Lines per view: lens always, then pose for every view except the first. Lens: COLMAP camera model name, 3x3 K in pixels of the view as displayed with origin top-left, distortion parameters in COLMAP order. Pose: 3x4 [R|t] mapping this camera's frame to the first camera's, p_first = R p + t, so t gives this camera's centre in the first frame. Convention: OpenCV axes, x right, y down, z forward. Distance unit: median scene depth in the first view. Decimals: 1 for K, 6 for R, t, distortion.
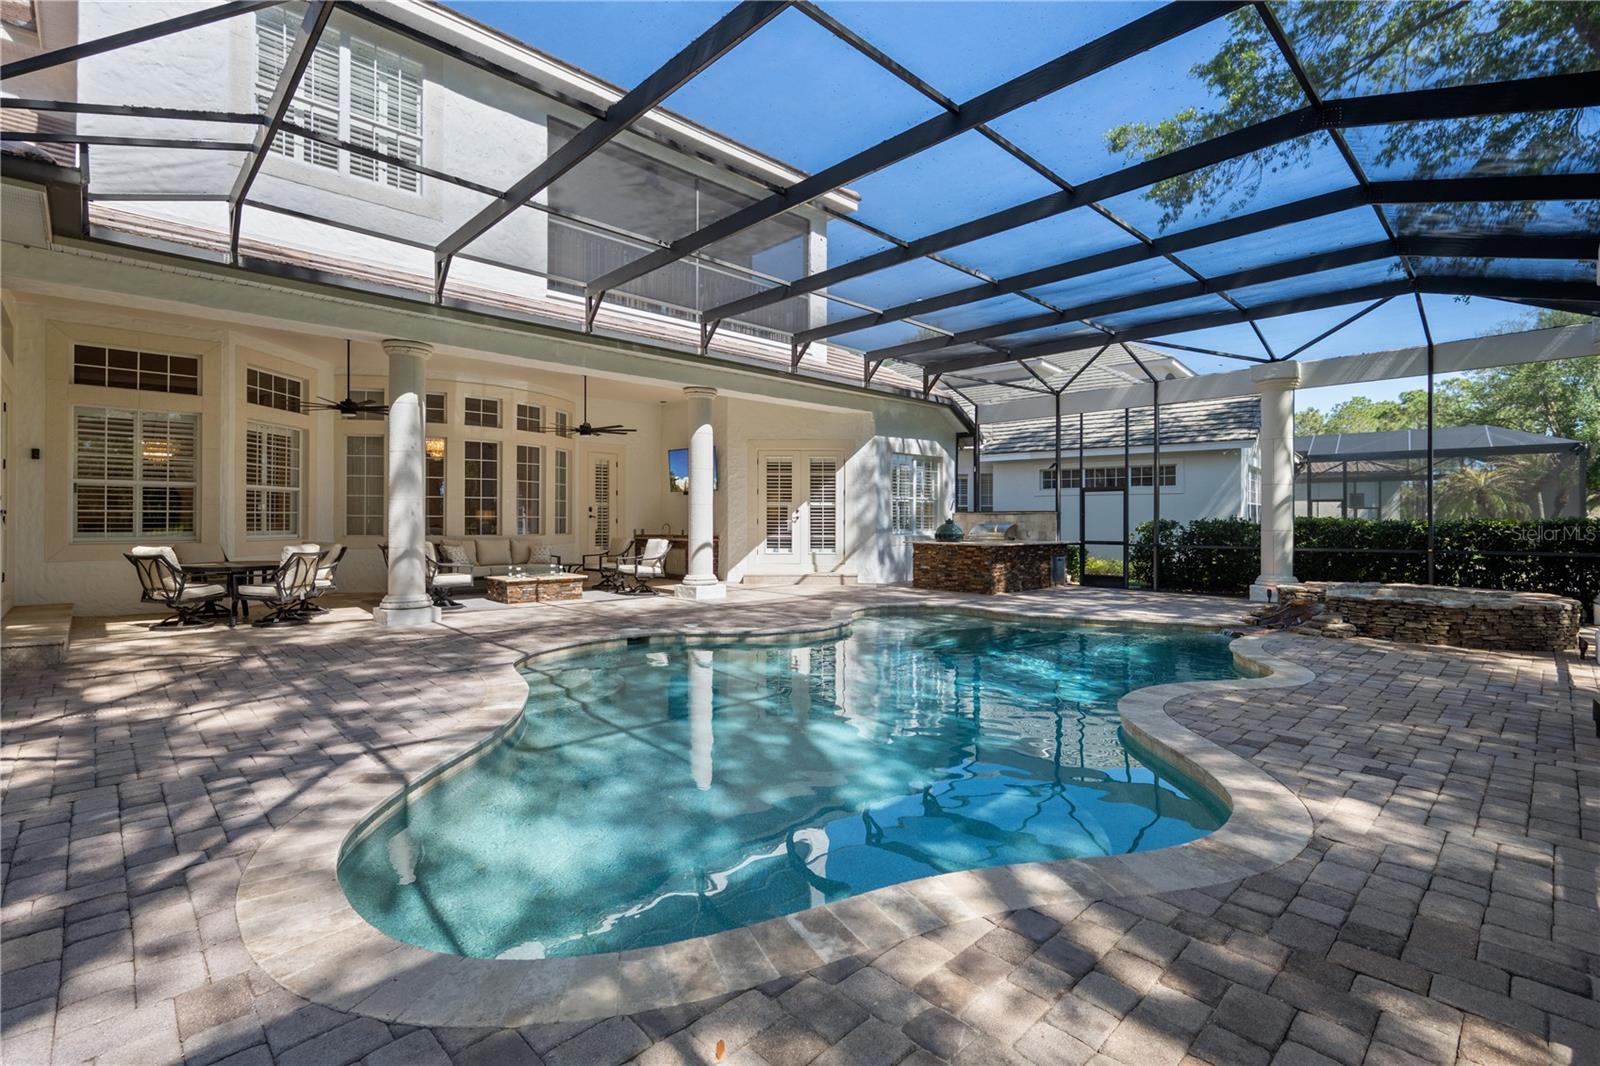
lens RADIAL K [[721.7, 0, 796.3], [0, 721.7, 519.7], [0, 0, 1]] dist [-0.001167, -0.000044]
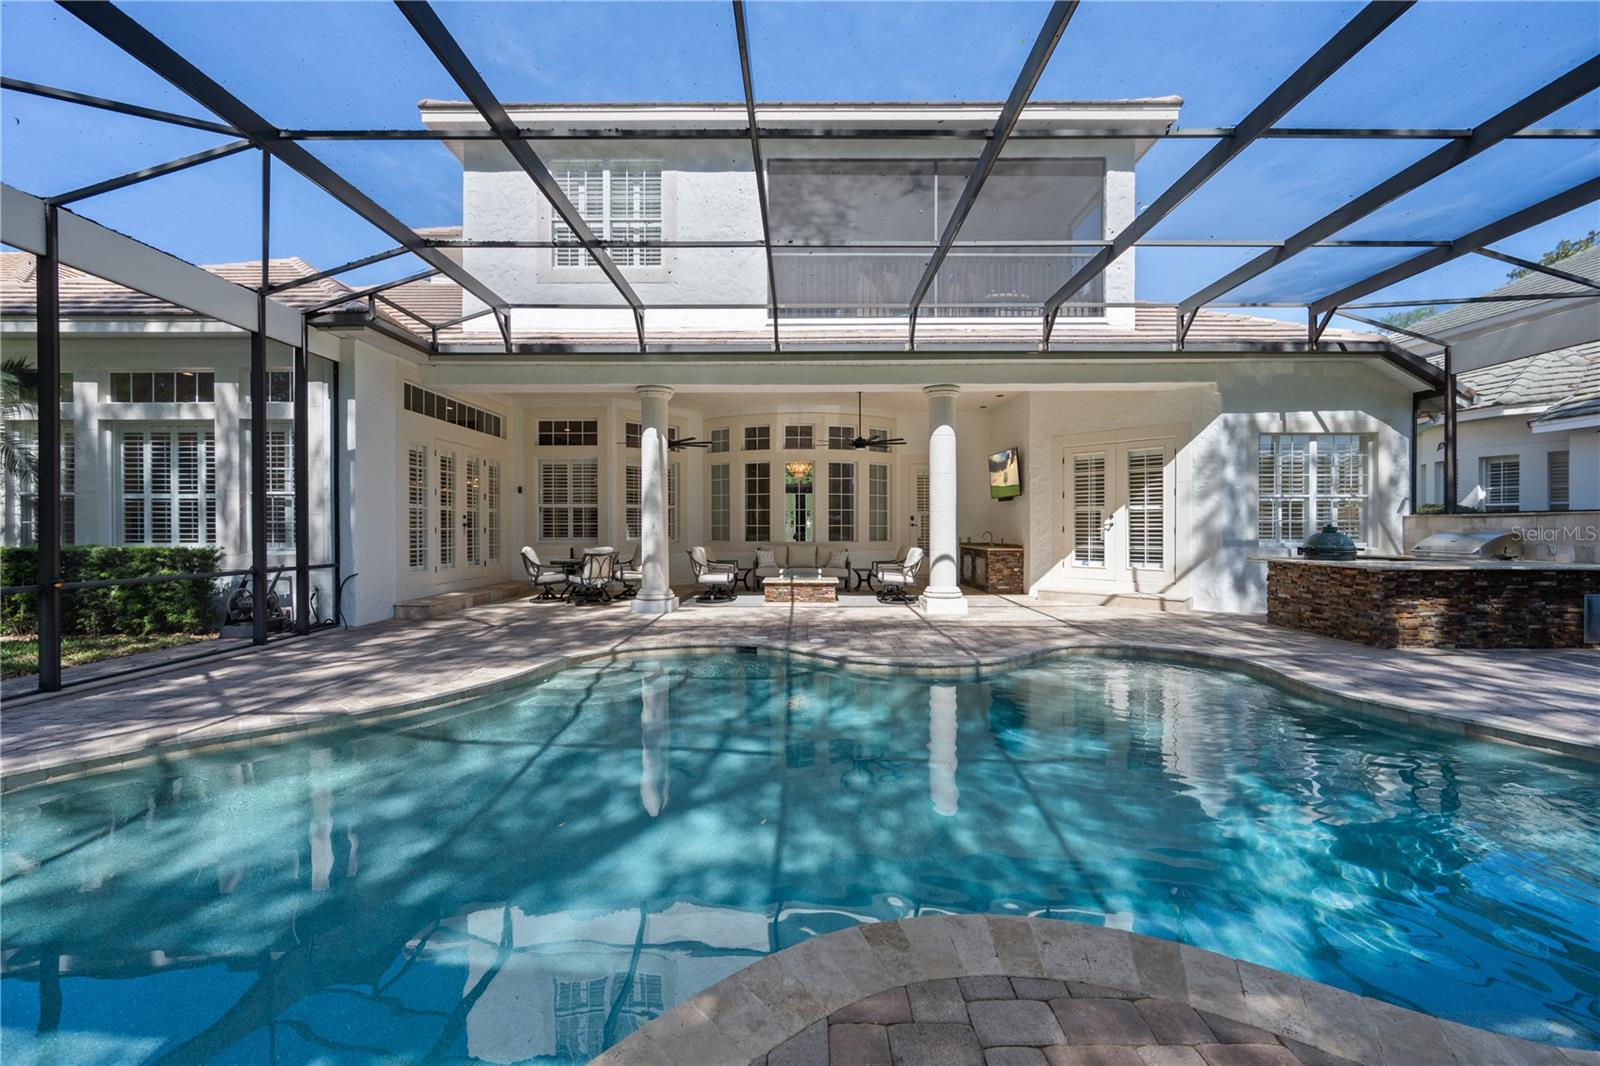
lens RADIAL K [[631.9, 0, 804.2], [0, 631.9, 535.0], [0, 0, 1]] dist [-0.000843, -0.000264]
pose [[0.724517, 0.003949, -0.689246, 0.260807], [0.003947, 0.999943, 0.009878, 0.000324], [0.689246, -0.009877, 0.724460, 0.246484]]
